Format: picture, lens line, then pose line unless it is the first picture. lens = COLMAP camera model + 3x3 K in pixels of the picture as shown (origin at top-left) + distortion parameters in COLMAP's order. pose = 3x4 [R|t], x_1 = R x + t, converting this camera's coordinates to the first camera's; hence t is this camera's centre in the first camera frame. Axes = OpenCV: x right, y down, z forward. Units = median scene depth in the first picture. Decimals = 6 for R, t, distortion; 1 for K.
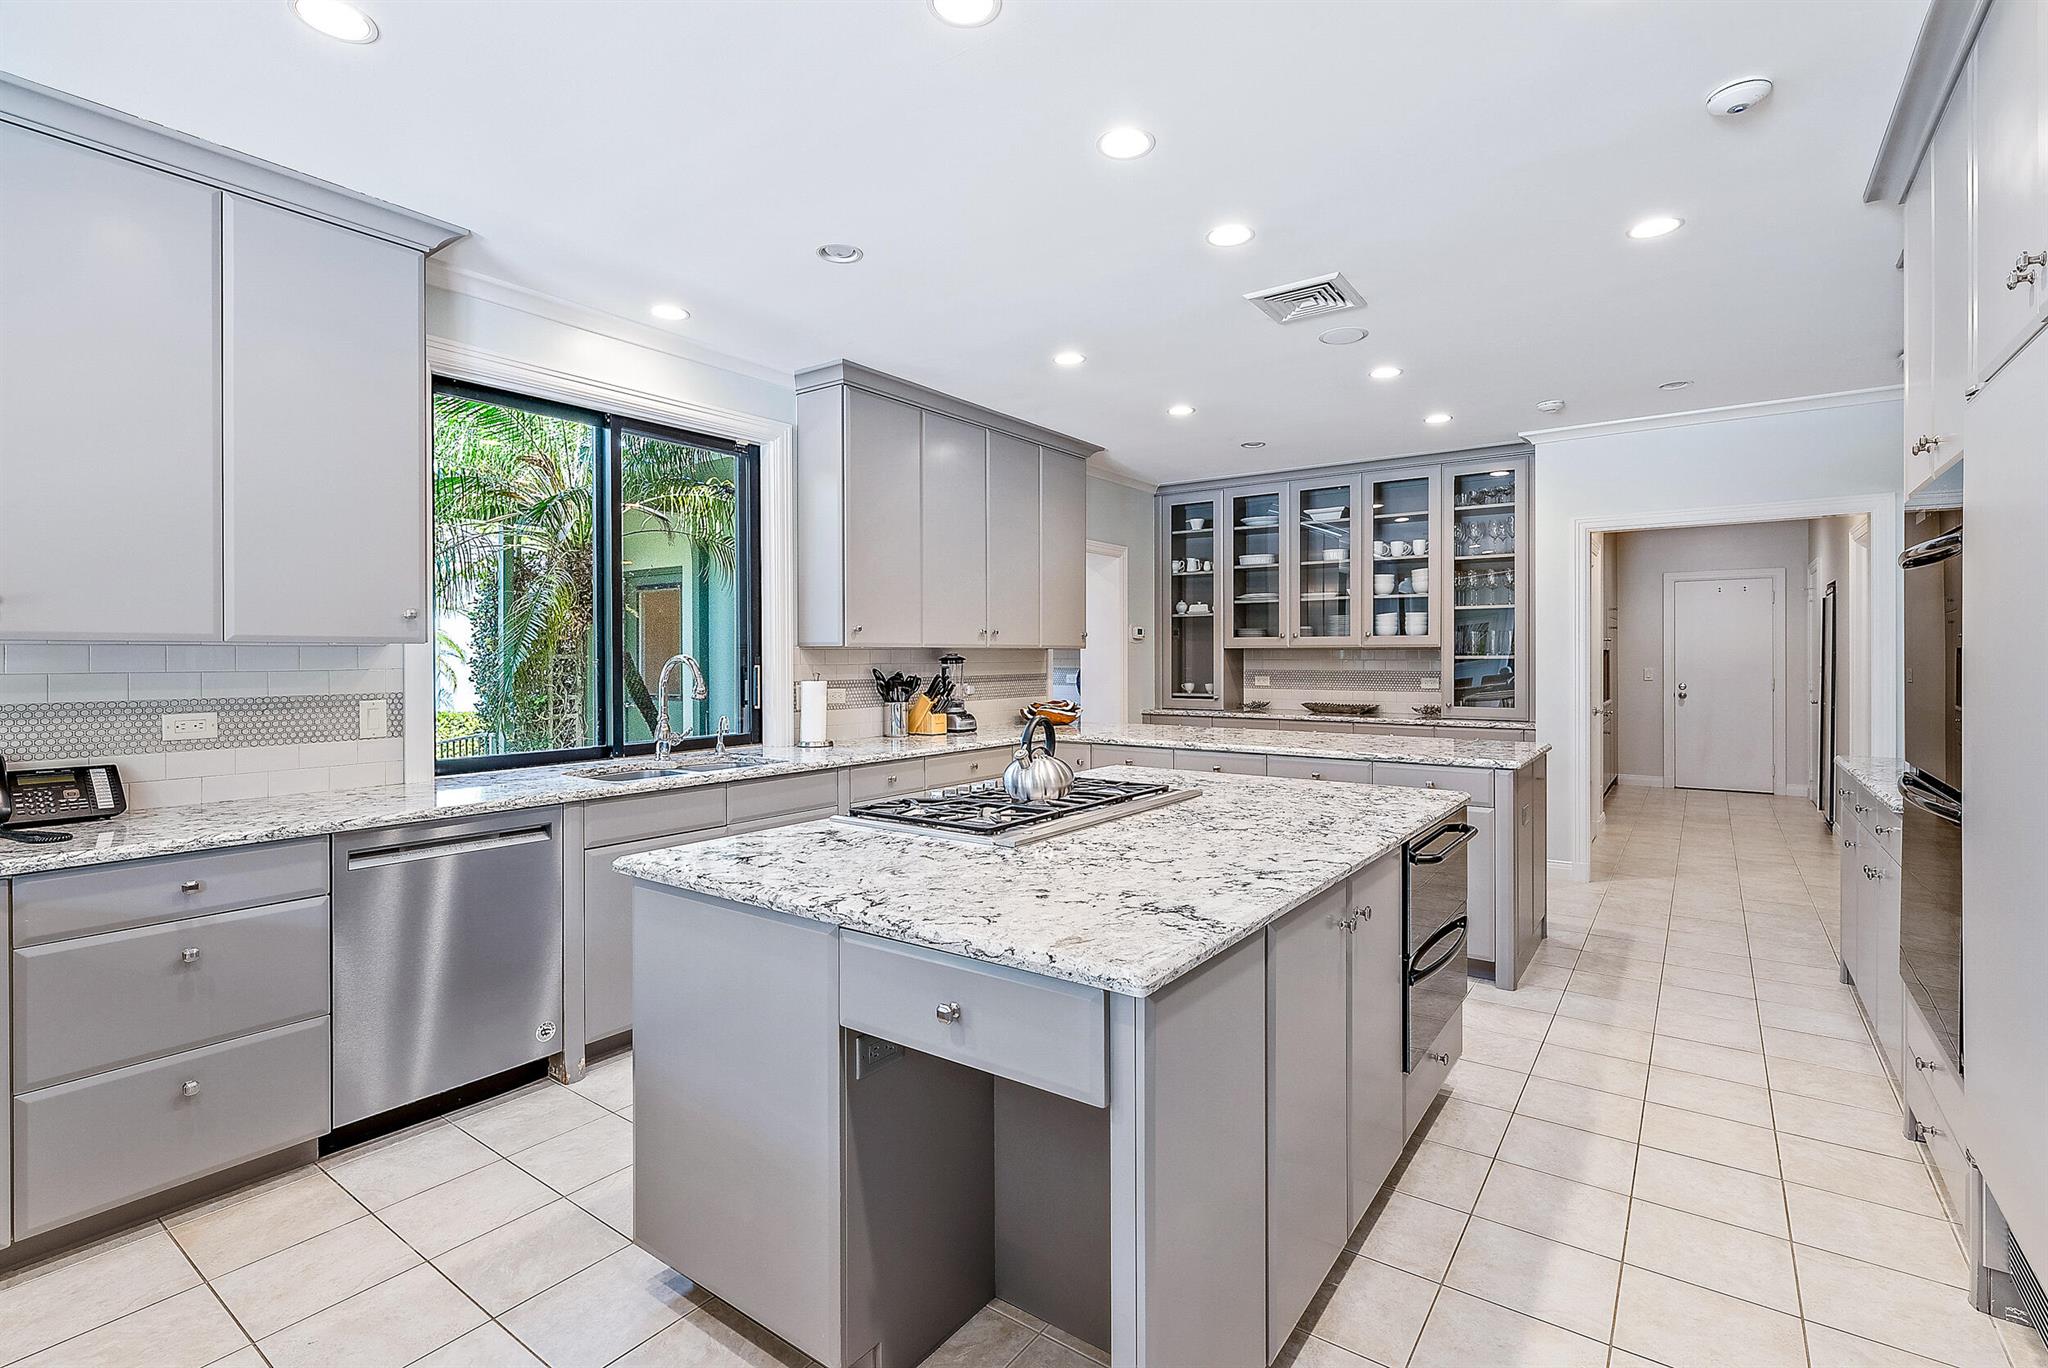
lens RADIAL K [[941.1, 0, 1028.3], [0, 941.1, 666.9], [0, 0, 1]] dist [-0.000134, 0.000065]
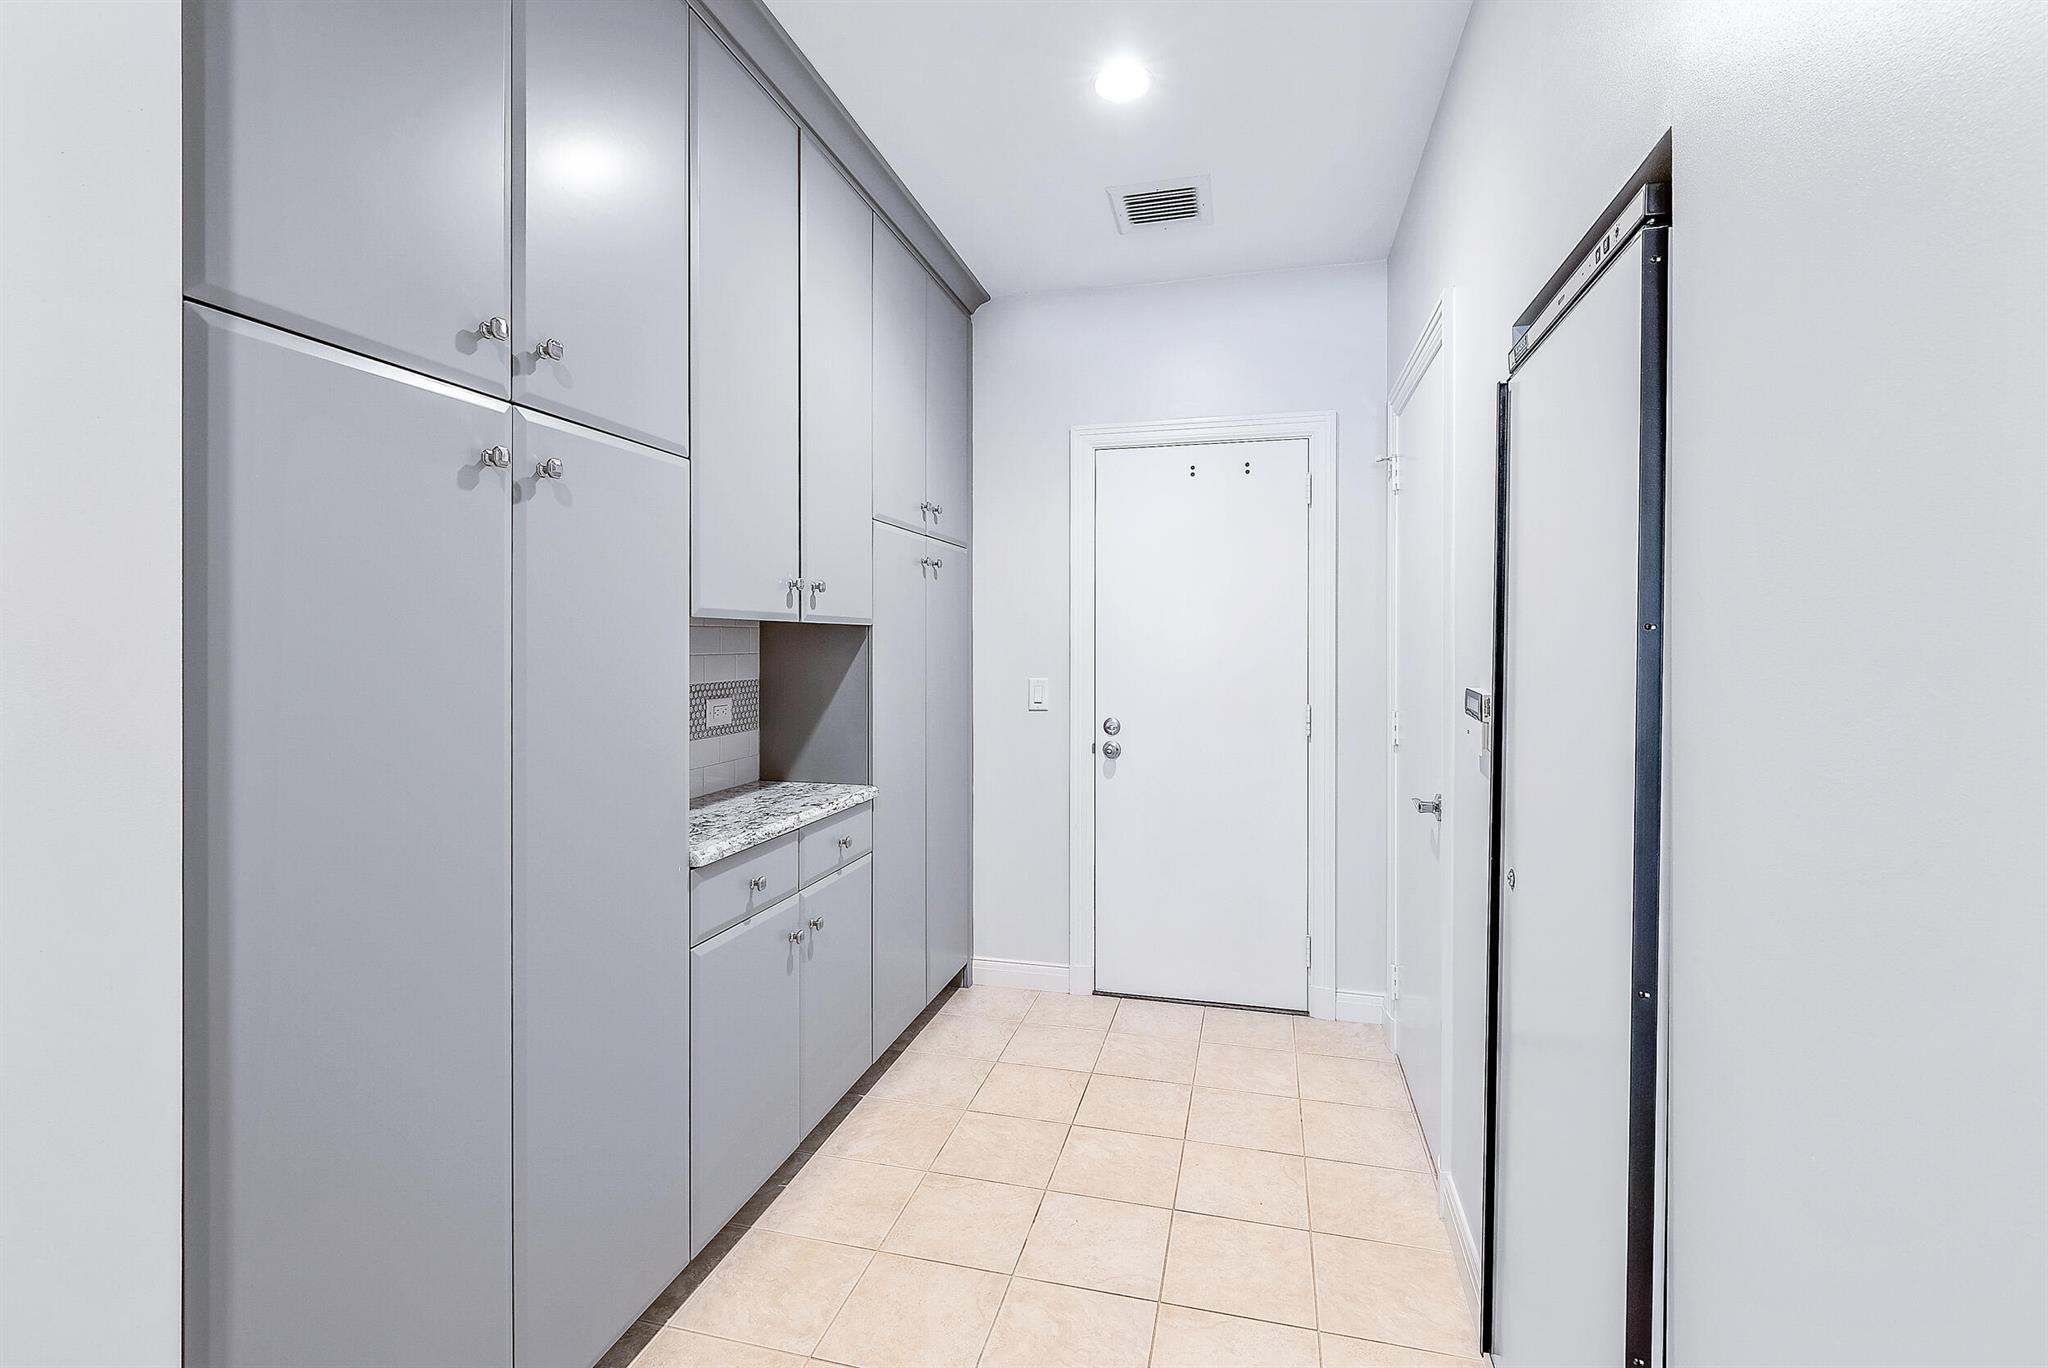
lens RADIAL K [[941.1, 0, 1028.3], [0, 941.1, 666.9], [0, 0, 1]] dist [-0.000134, 0.000065]
pose [[0.923182, -0.005812, 0.384319, 0.439007], [-0.000178, 0.999879, 0.015549, -0.007475], [-0.384363, -0.014423, 0.923069, 0.561869]]
